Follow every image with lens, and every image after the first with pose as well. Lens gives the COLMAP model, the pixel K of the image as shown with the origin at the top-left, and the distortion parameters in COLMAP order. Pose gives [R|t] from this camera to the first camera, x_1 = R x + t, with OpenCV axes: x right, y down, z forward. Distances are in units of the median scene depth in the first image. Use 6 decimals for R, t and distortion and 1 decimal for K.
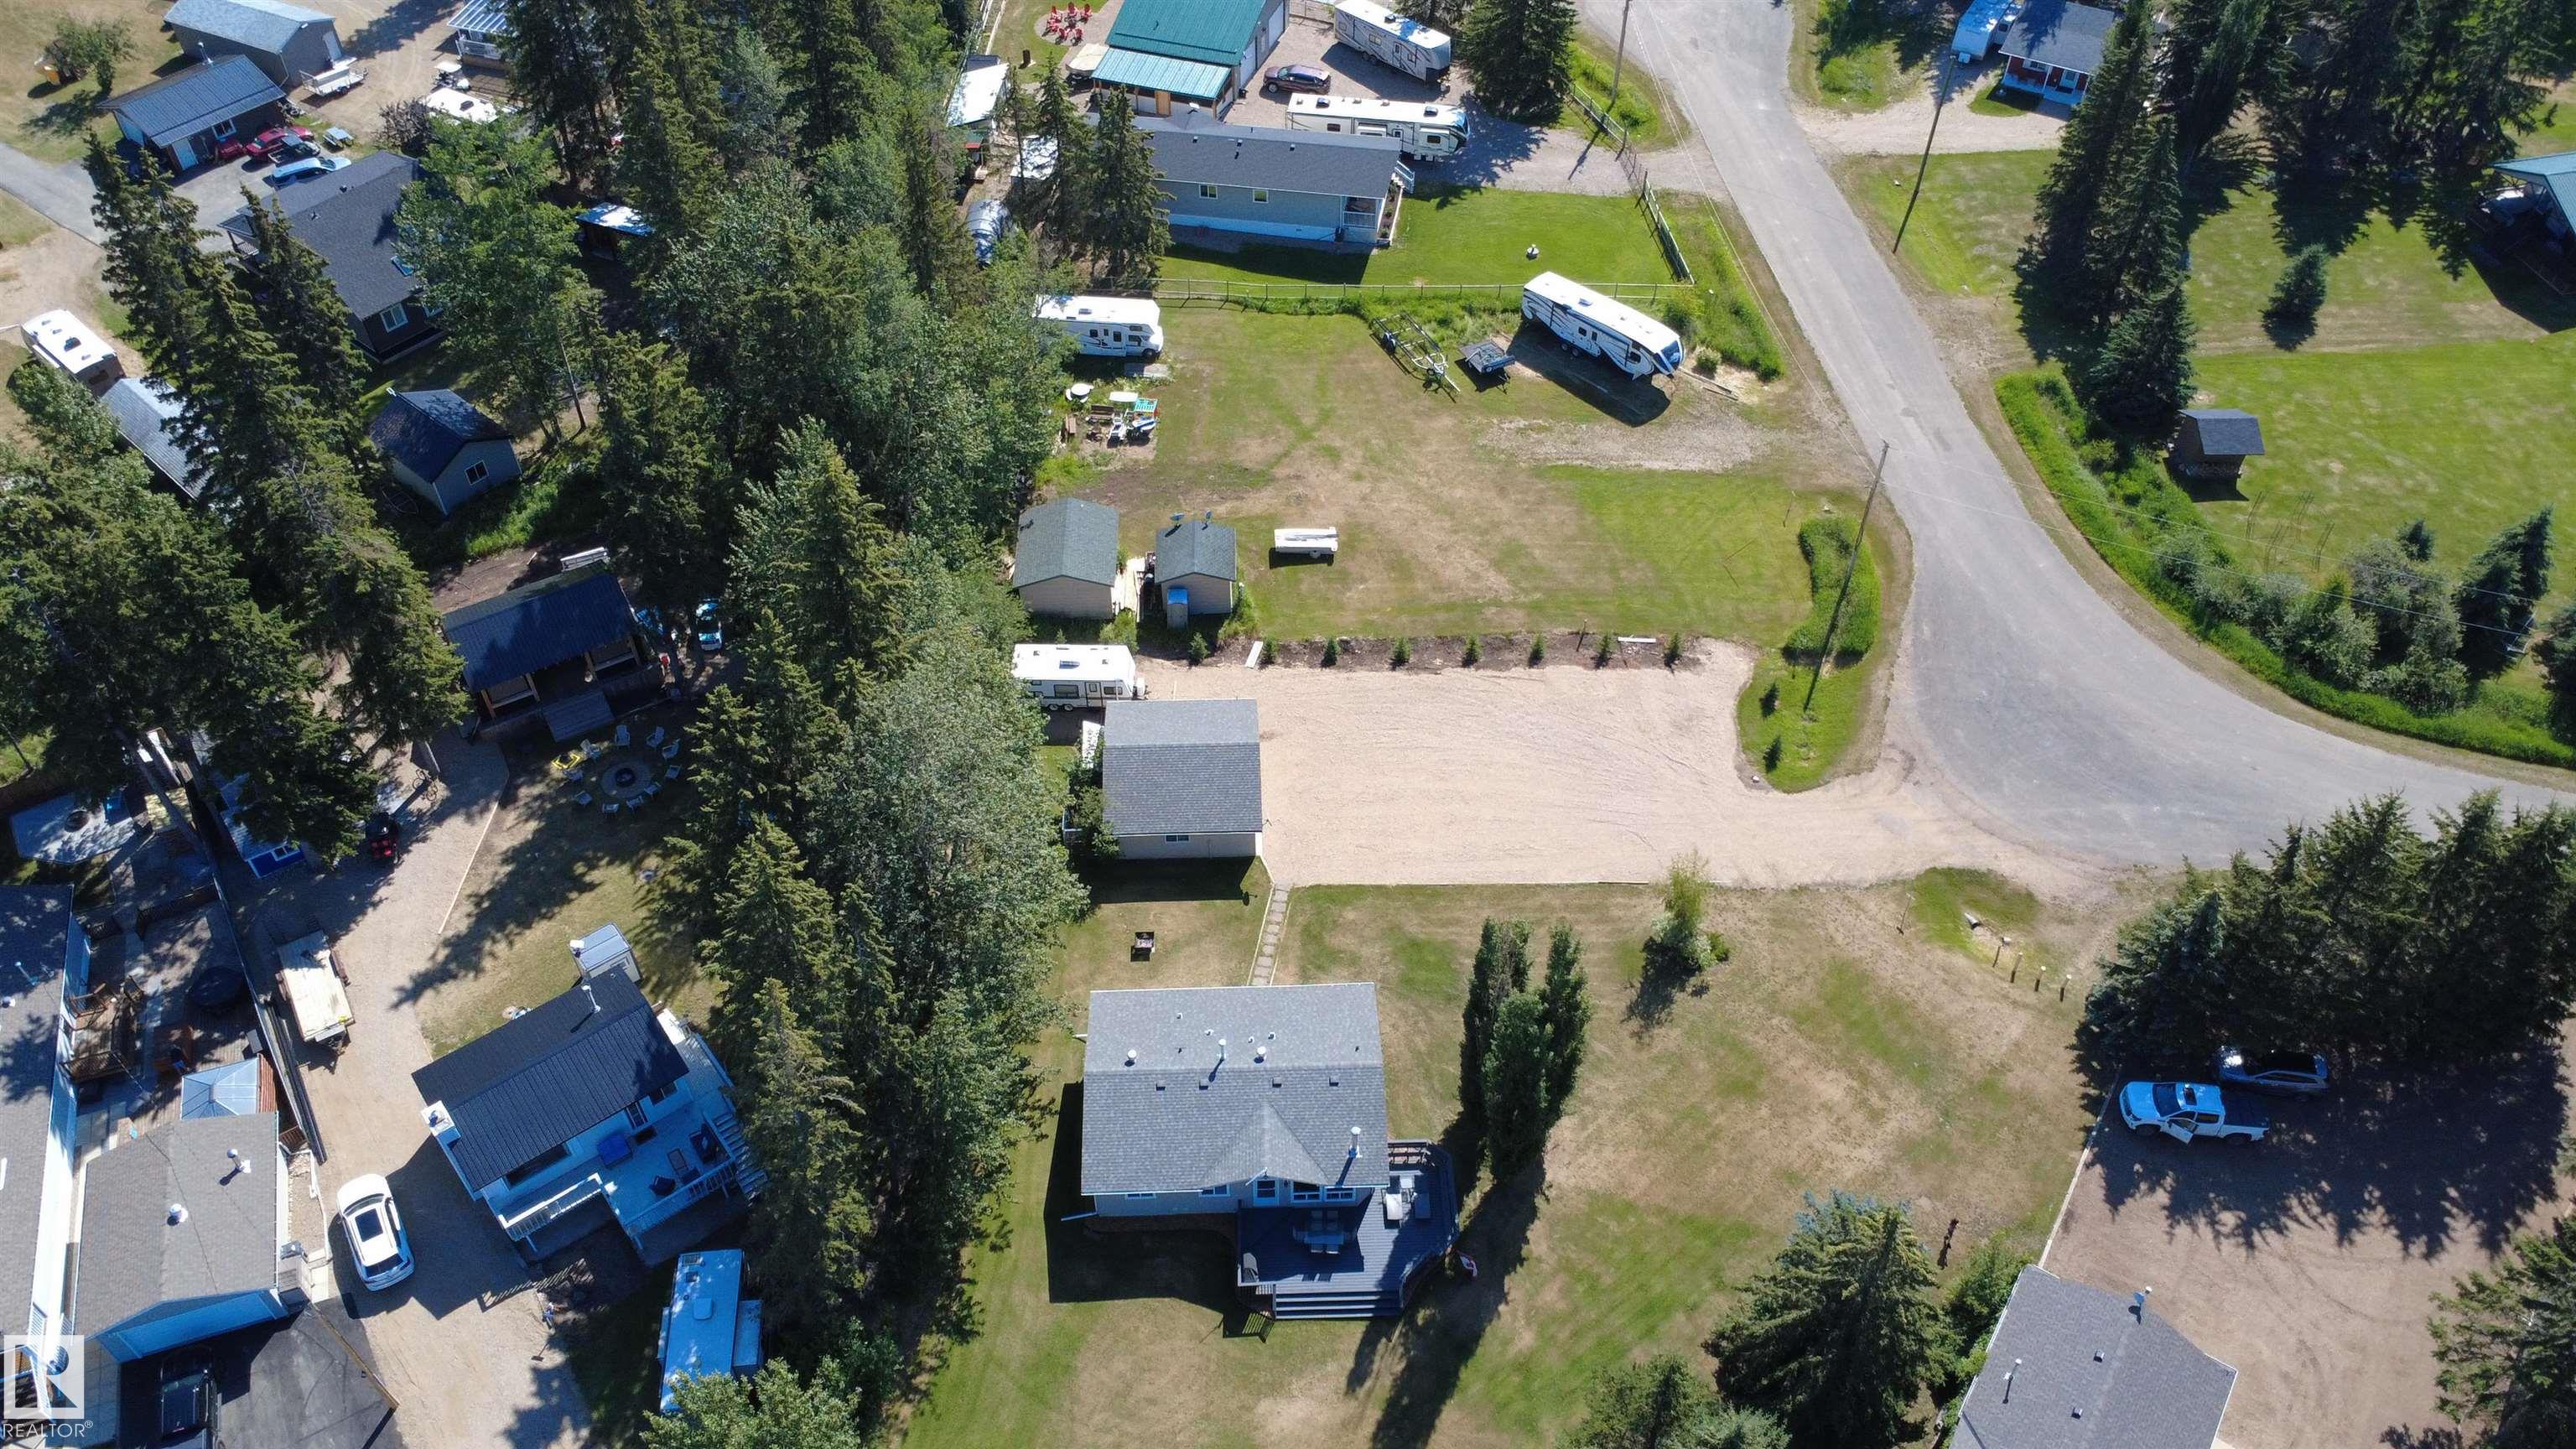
lens RADIAL K [[1927.3, 0, 1282.2], [0, 1927.3, 749.1], [0, 0, 1]] dist [0.009259, -0.005202]
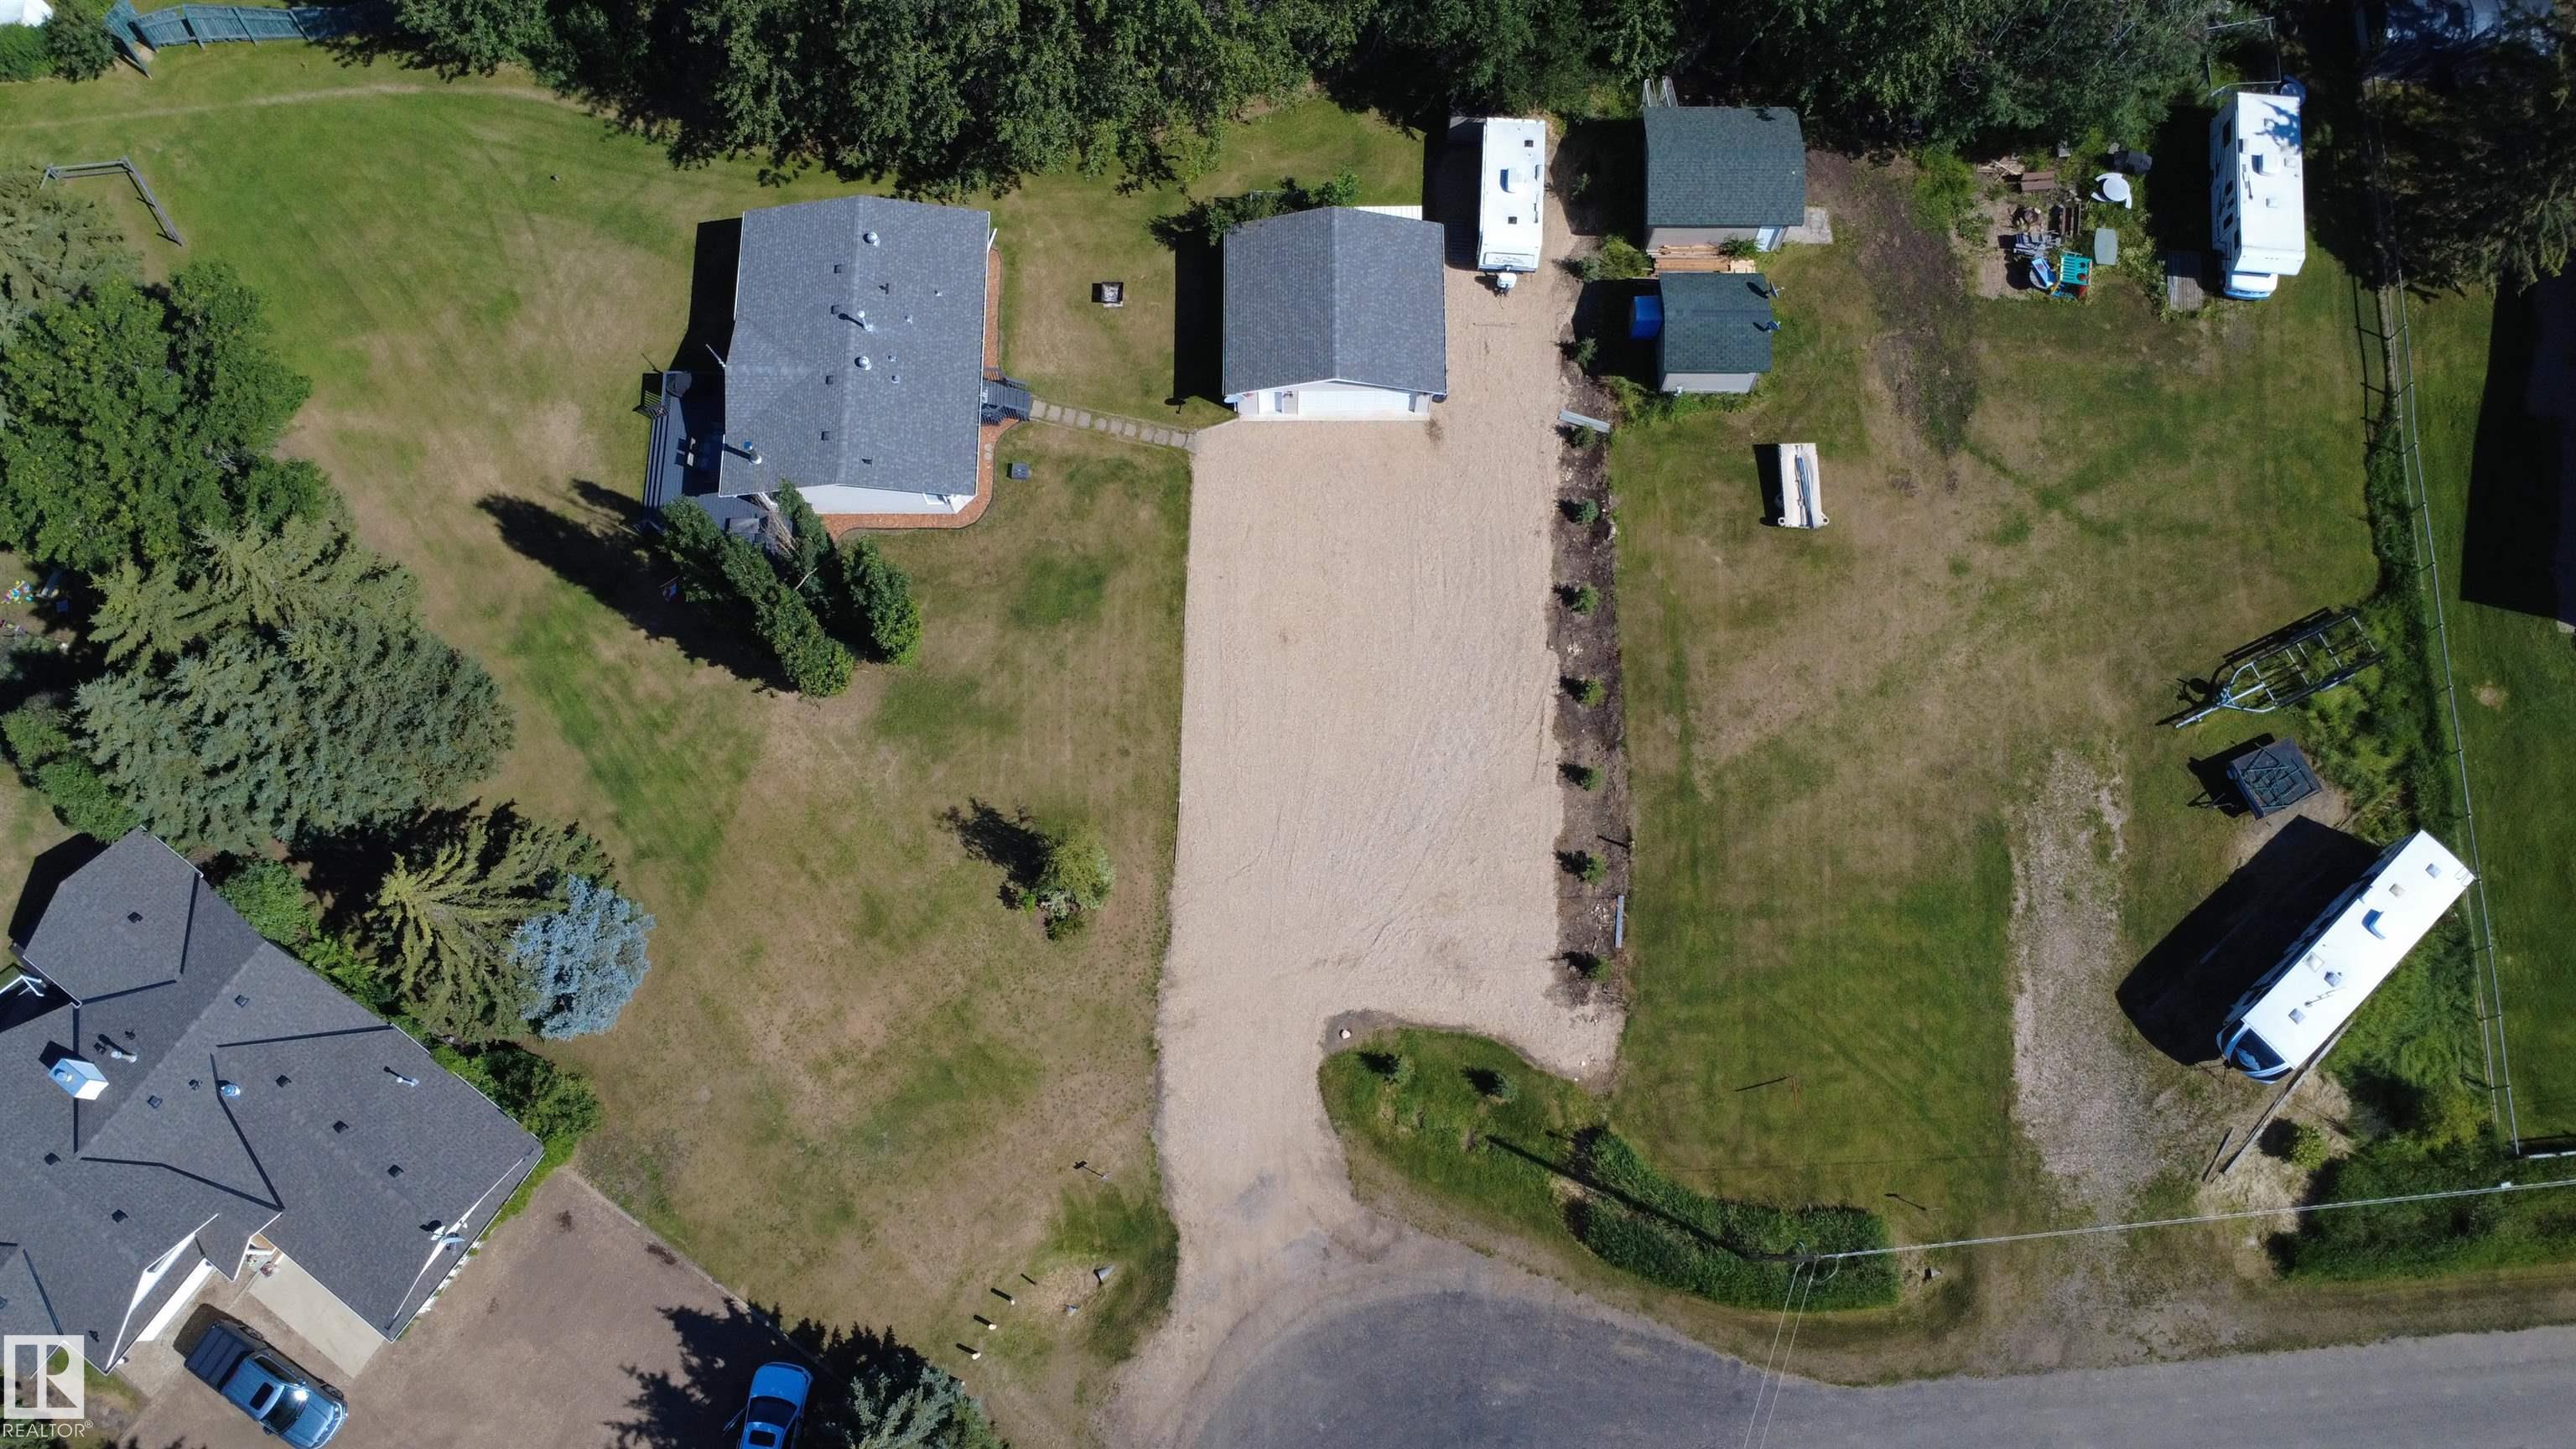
lens RADIAL K [[1927.3, 0, 1289.7], [0, 1927.3, 717.0], [0, 0, 1]] dist [0.009259, -0.005202]
pose [[-0.036418, 0.960902, -0.274483, 0.316115], [-0.725957, 0.163321, 0.668066, -0.461221], [0.686775, 0.223593, 0.691626, 0.419919]]
